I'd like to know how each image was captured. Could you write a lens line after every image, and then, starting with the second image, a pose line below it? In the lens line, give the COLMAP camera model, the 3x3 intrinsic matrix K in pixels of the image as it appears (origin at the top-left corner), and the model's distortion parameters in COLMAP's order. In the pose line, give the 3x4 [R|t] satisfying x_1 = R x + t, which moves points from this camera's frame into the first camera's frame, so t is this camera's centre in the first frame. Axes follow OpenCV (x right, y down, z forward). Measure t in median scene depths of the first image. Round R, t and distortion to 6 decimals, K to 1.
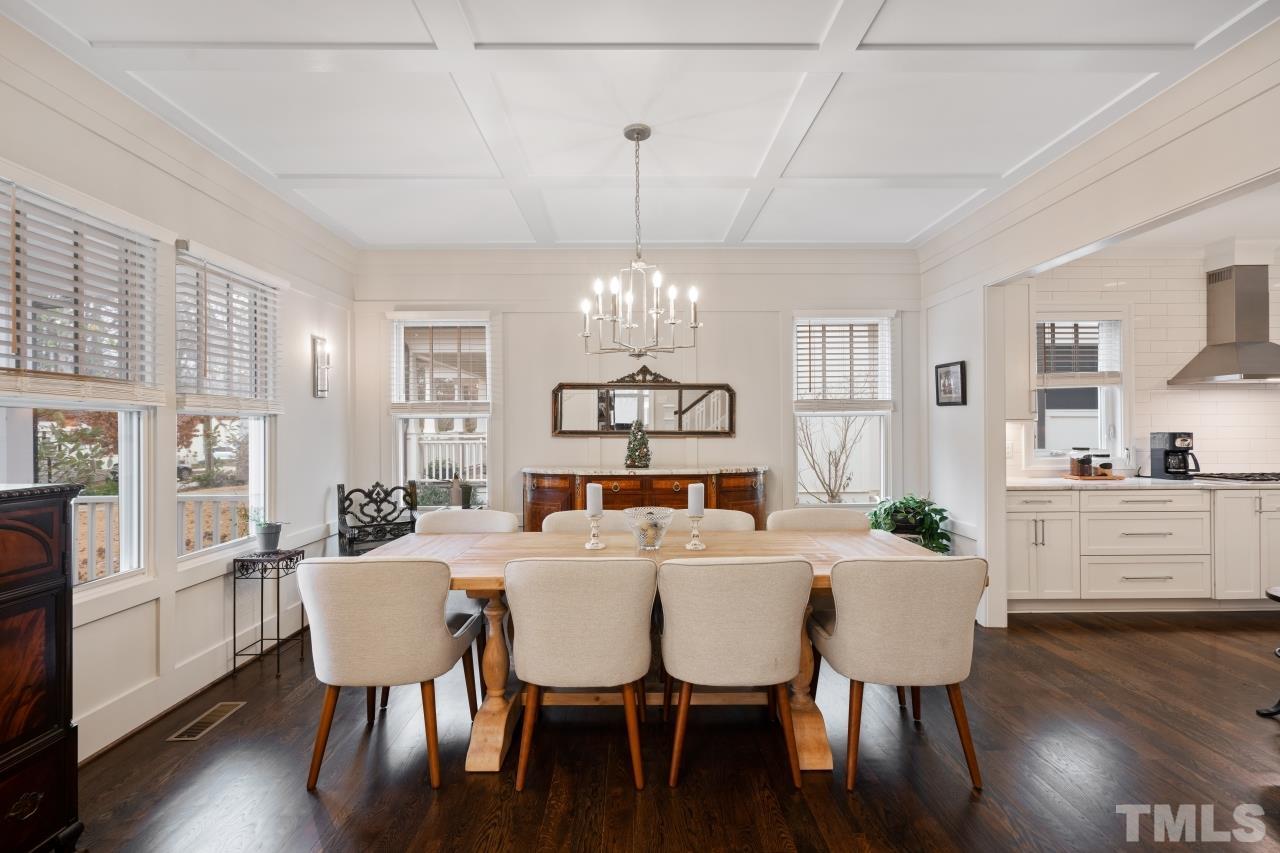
lens RADIAL K [[578.1, 0, 638.6], [0, 578.1, 427.7], [0, 0, 1]] dist [0.001468, 0.001484]
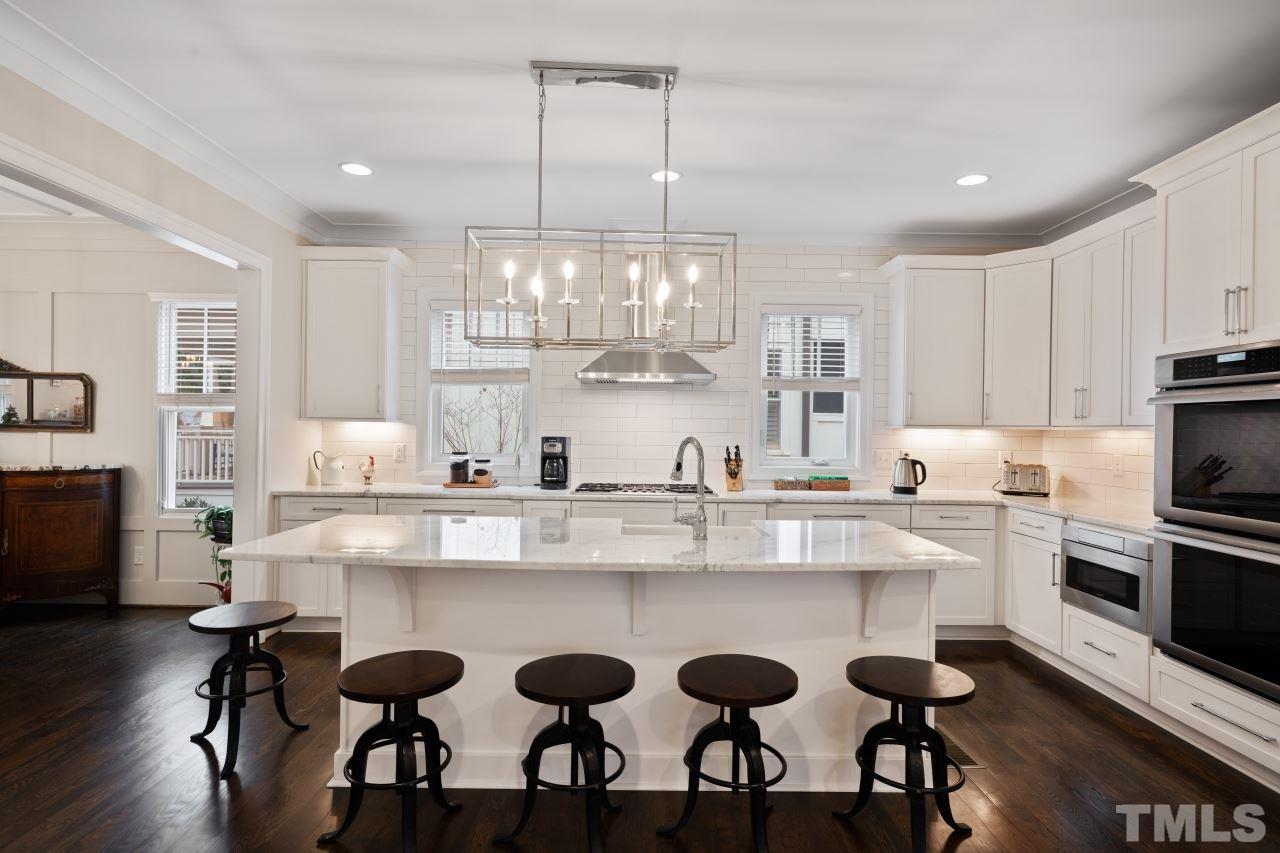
lens RADIAL K [[630.1, 0, 638.5], [0, 630.1, 430.1], [0, 0, 1]] dist [0.001780, 0.000218]
pose [[0.999691, 0.019070, -0.015924, 1.067018], [-0.019041, 0.999817, 0.002017, -0.005862], [0.015960, -0.001713, 0.999871, 0.030044]]
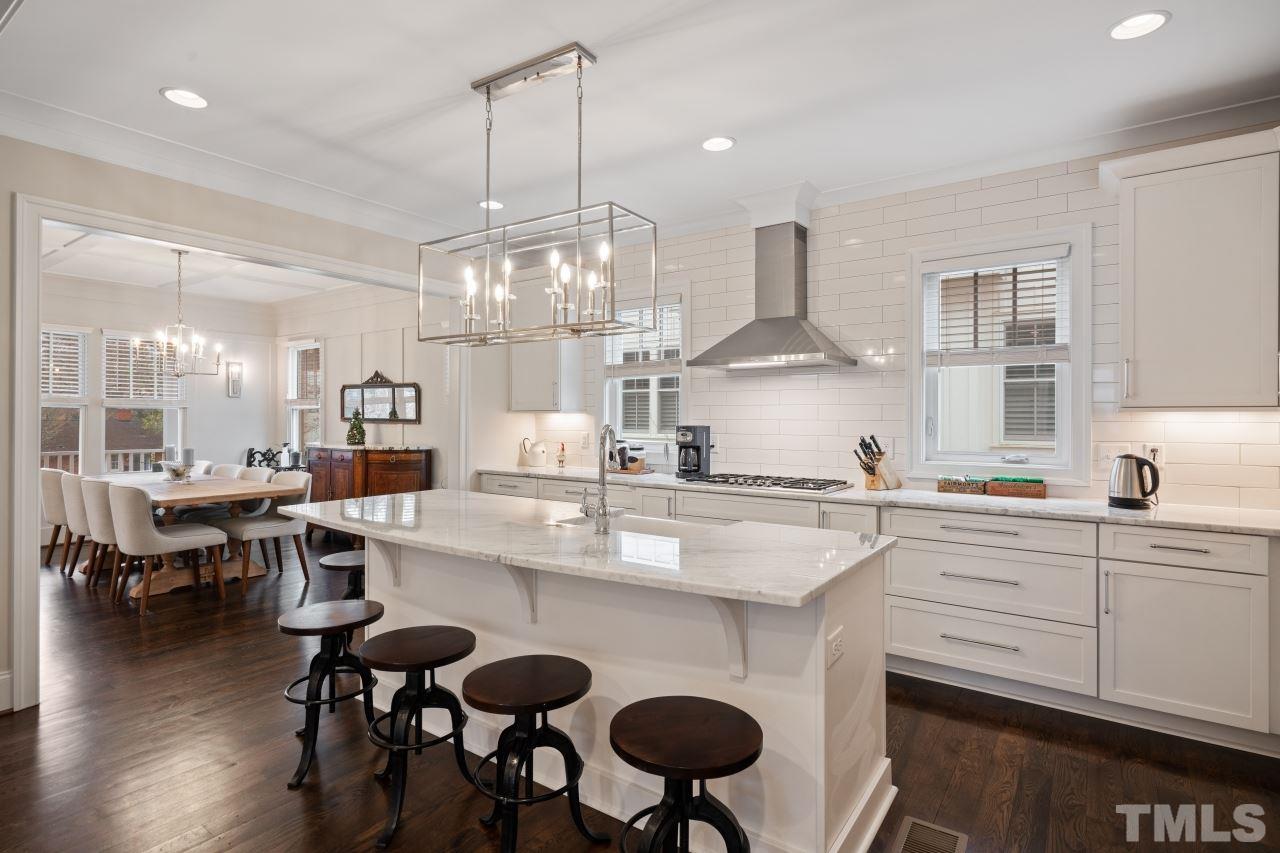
lens RADIAL K [[624.5, 0, 659.2], [0, 624.5, 421.8], [0, 0, 1]] dist [-0.000187, -0.000039]
pose [[0.817526, 0.012494, -0.575756, 1.434681], [-0.006321, 0.999899, 0.012722, -0.009443], [0.575857, -0.006761, 0.817522, 0.183694]]
